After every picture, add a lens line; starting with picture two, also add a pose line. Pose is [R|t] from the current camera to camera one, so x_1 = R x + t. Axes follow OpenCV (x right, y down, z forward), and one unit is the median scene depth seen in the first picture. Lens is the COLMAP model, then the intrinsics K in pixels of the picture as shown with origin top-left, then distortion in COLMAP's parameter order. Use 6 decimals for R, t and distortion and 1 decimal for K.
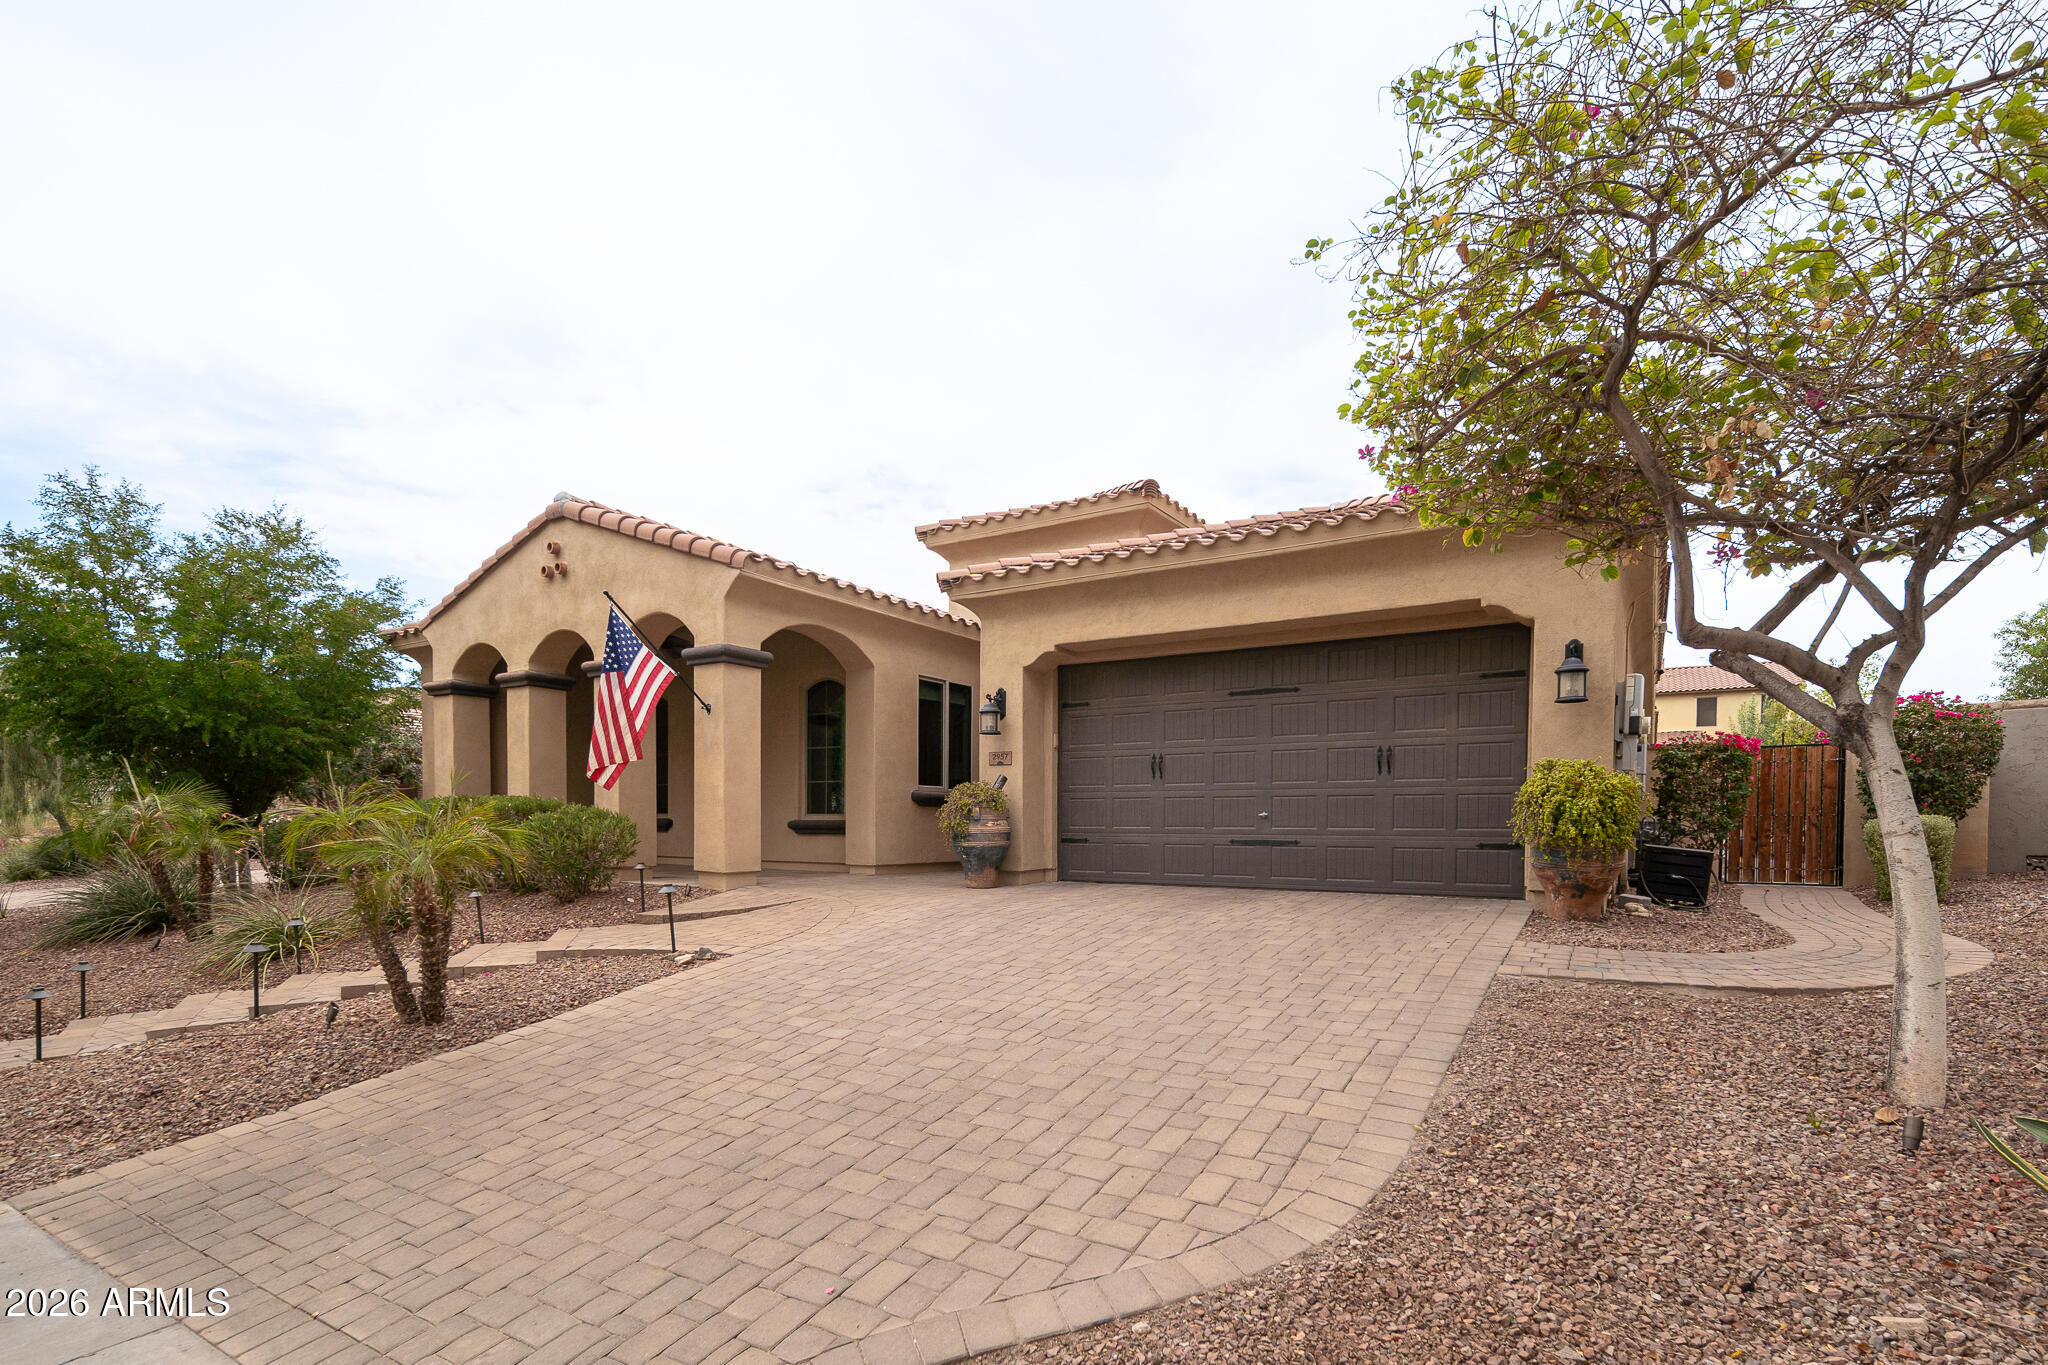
lens RADIAL K [[903.1, 0, 1038.6], [0, 903.1, 681.7], [0, 0, 1]] dist [0.001947, -0.000057]
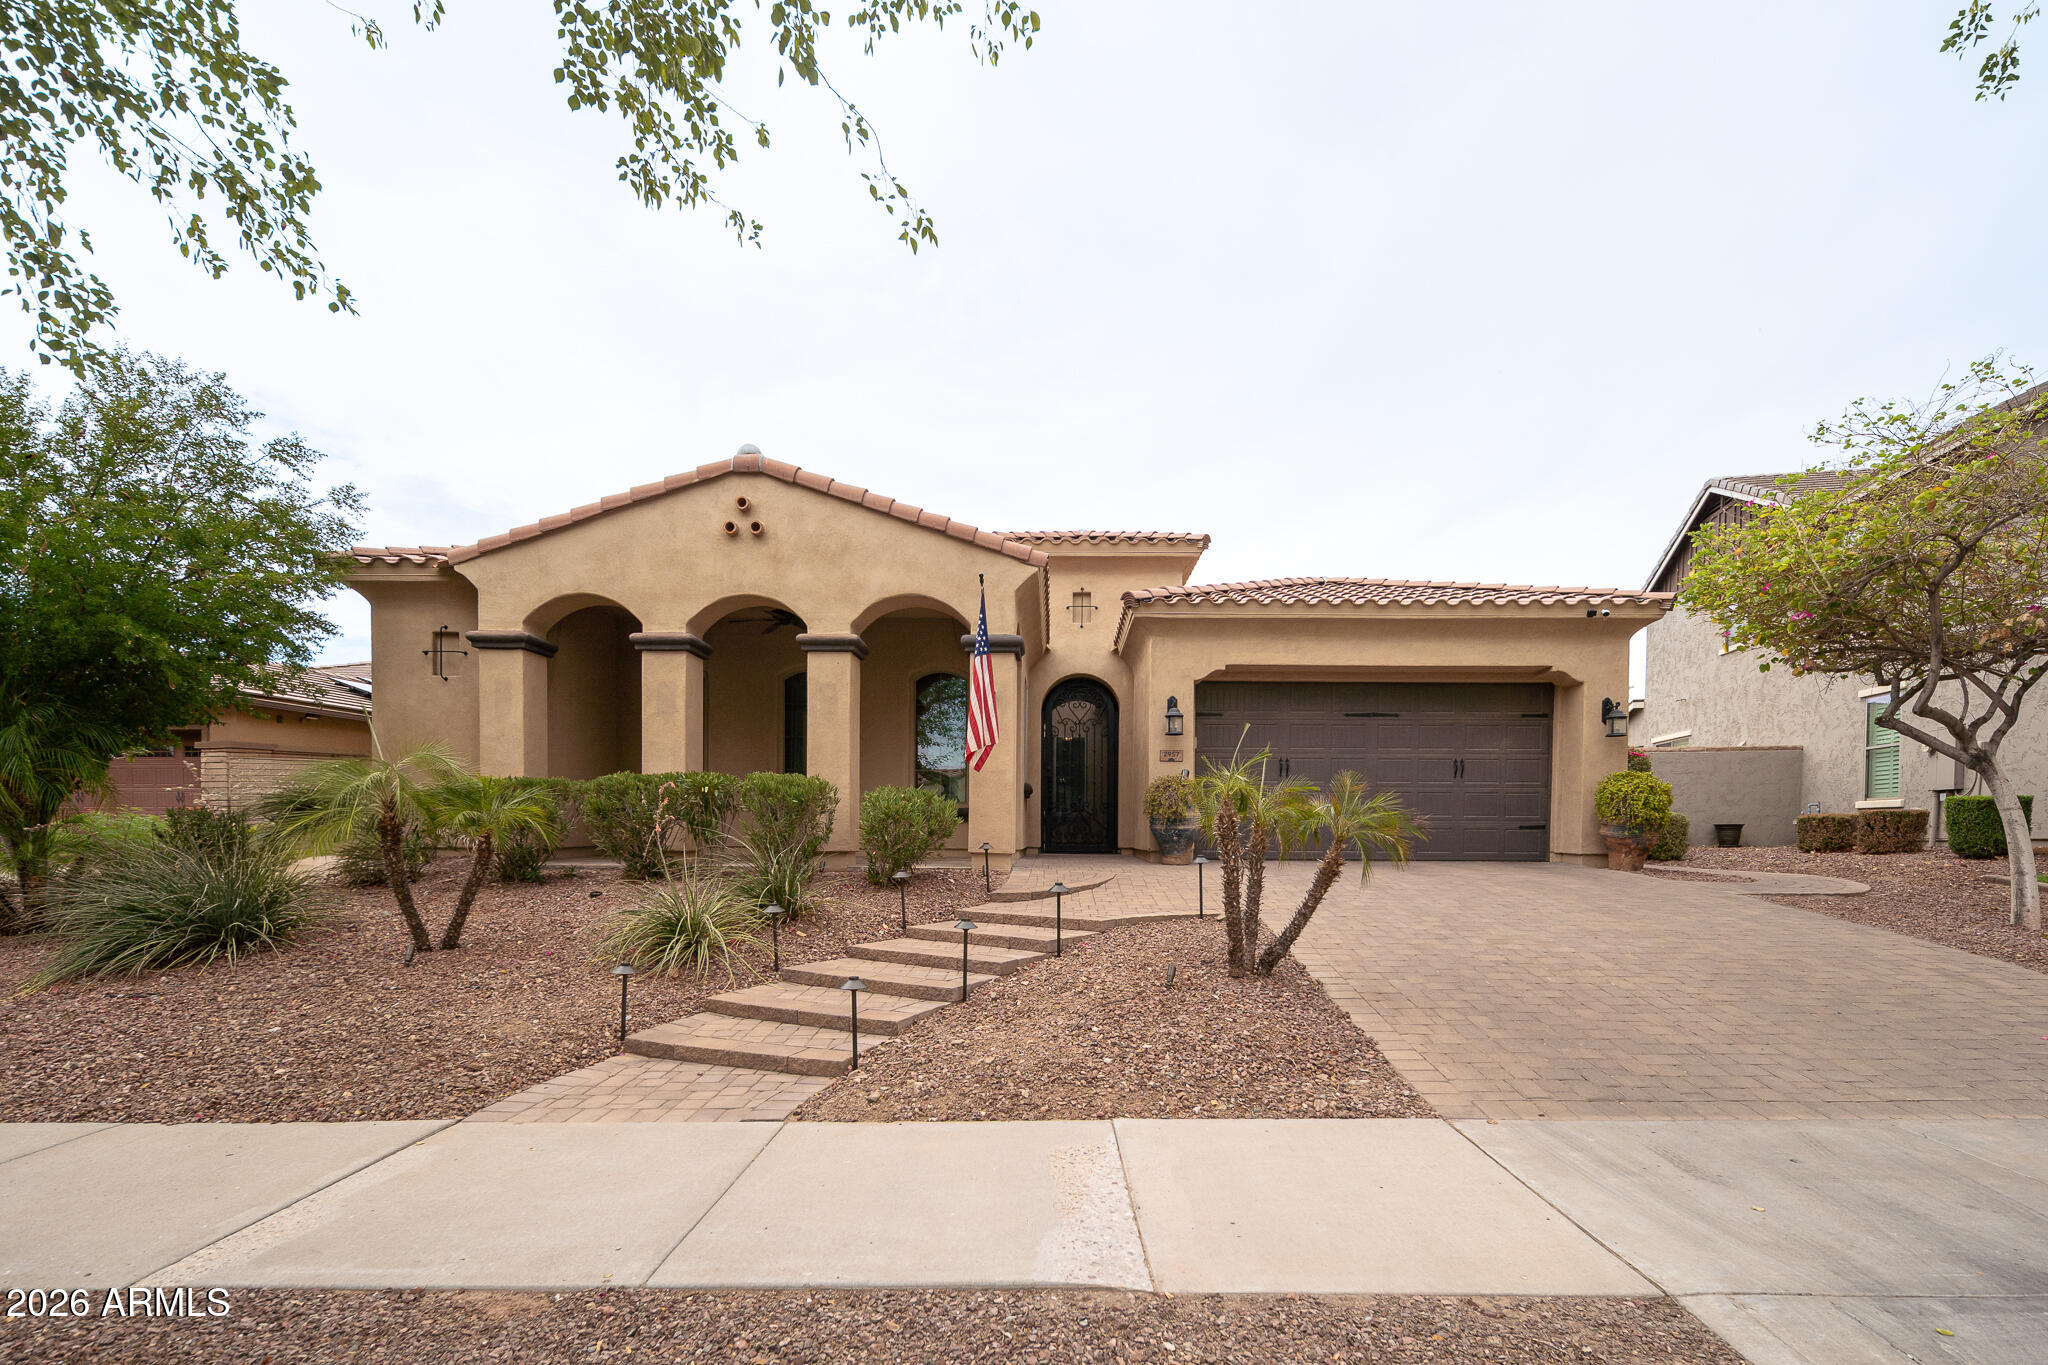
lens RADIAL K [[850.7, 0, 1024.0], [0, 850.7, 682.5], [0, 0, 1]] dist [0.008955, -0.000020]
pose [[0.869793, 0.084332, 0.486156, -0.761660], [-0.077100, 0.996412, -0.034904, 0.043202], [-0.487356, -0.007123, 0.873175, 0.124430]]
